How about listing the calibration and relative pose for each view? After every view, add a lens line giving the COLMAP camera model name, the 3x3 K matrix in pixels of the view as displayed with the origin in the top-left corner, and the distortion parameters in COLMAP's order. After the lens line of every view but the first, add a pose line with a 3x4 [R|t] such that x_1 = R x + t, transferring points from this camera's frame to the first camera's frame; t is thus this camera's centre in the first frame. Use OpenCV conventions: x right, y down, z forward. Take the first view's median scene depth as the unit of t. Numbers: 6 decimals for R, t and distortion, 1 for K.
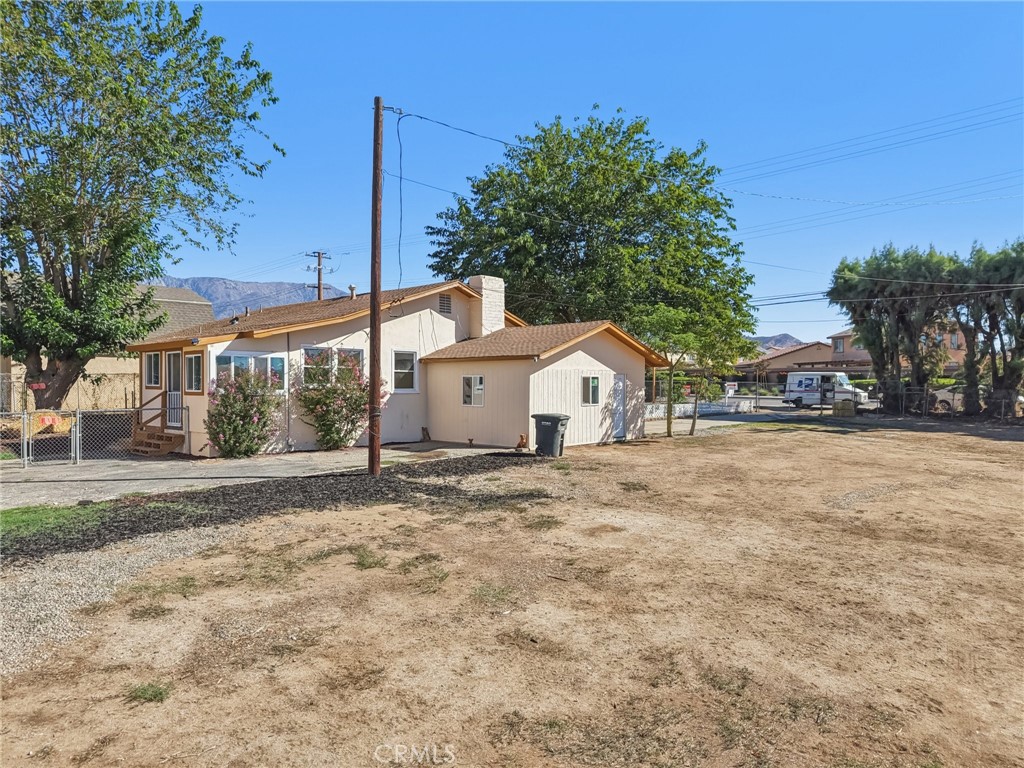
lens RADIAL K [[685.6, 0, 511.0], [0, 685.6, 393.1], [0, 0, 1]] dist [0.029794, -0.034296]
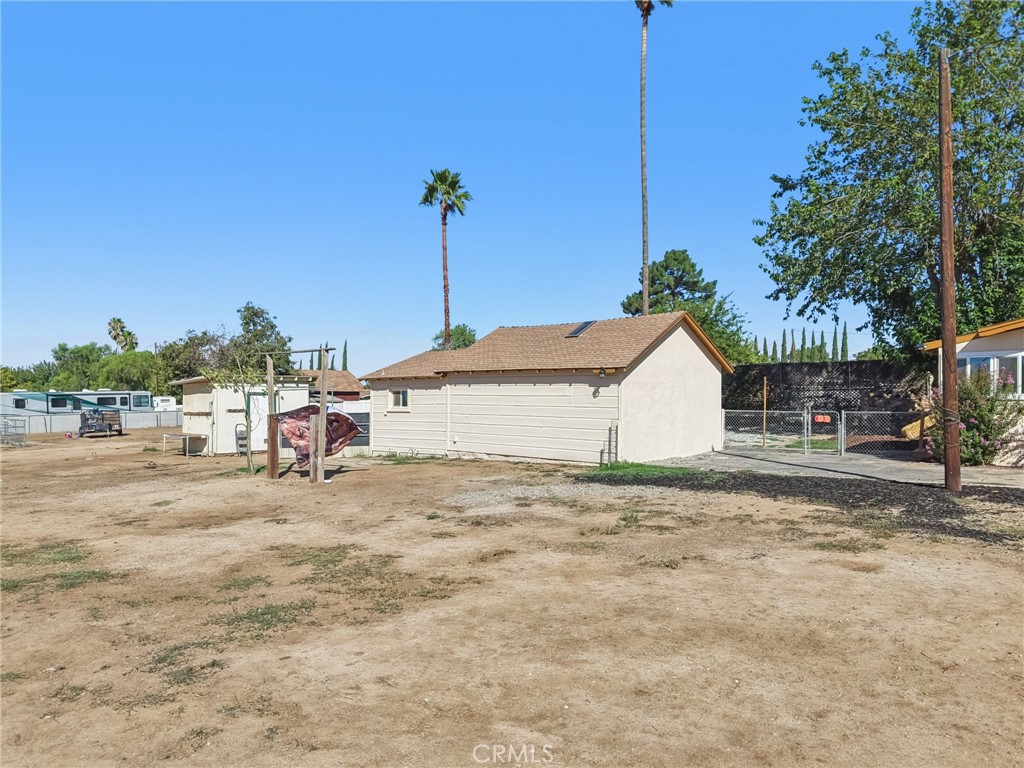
lens RADIAL K [[688.8, 0, 511.0], [0, 688.8, 418.1], [0, 0, 1]] dist [0.003520, -0.000523]
pose [[0.023443, 0.023736, -0.999443, 0.408309], [-0.009493, 0.999678, 0.023519, 0.009491], [0.999680, 0.008937, 0.023660, 0.274161]]
